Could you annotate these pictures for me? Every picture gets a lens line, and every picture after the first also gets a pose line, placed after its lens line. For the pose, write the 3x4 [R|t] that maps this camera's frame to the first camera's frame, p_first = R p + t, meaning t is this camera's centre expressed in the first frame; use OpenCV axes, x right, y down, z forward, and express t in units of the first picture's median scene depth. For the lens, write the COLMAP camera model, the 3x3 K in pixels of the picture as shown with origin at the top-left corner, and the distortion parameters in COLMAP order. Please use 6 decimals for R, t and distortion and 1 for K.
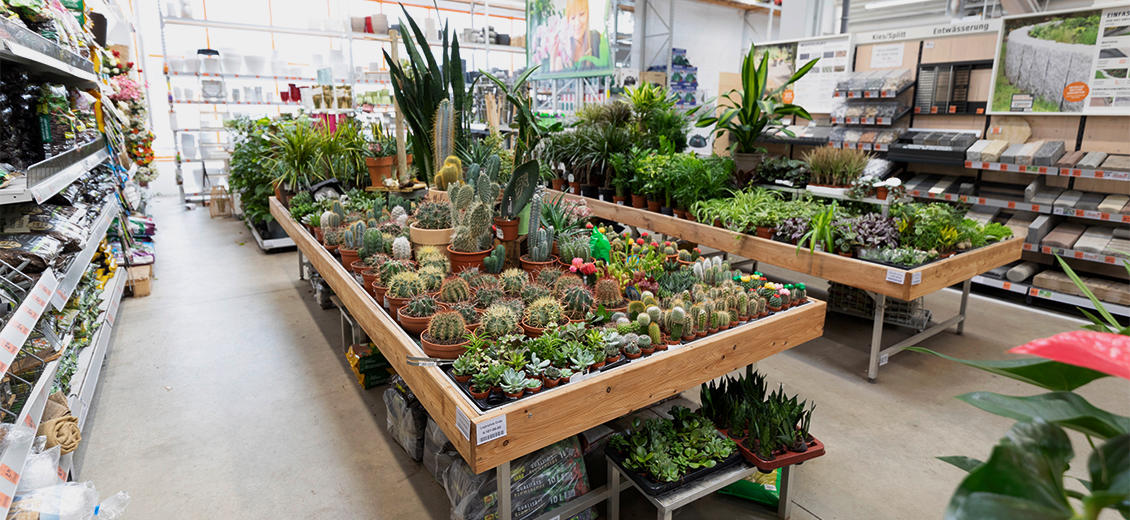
lens RADIAL K [[539.0, 0, 565.0], [0, 539.0, 260.0], [0, 0, 1]] dist [0.000274, 0.000218]
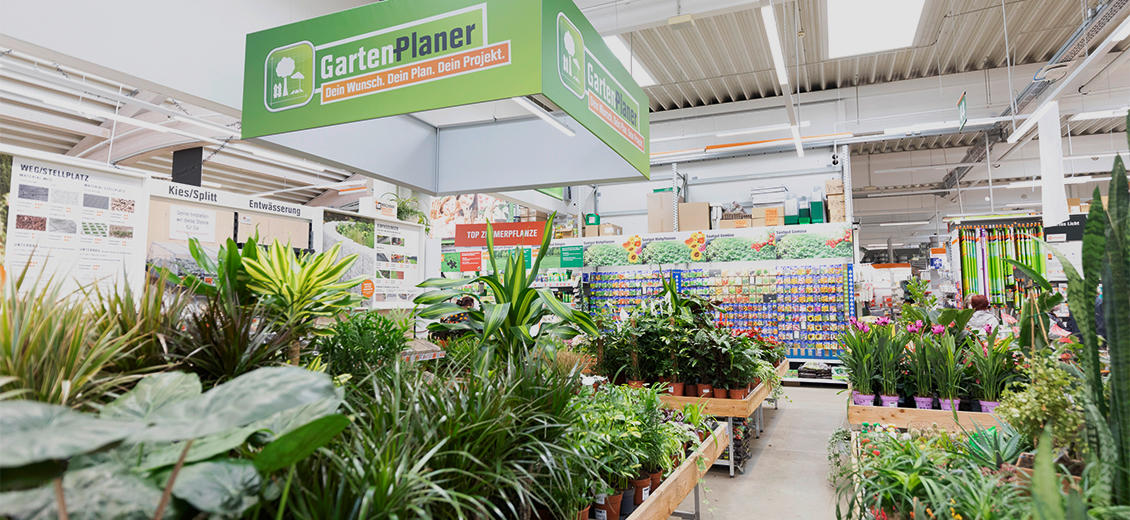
lens RADIAL K [[629.7, 0, 565.0], [0, 629.7, 260.0], [0, 0, 1]] dist [-0.000472, -0.000141]
pose [[-0.527776, 0.052090, 0.847785, -0.332927], [0.226753, 0.970534, 0.081529, -0.391155], [-0.818557, 0.235267, -0.524036, 1.361802]]
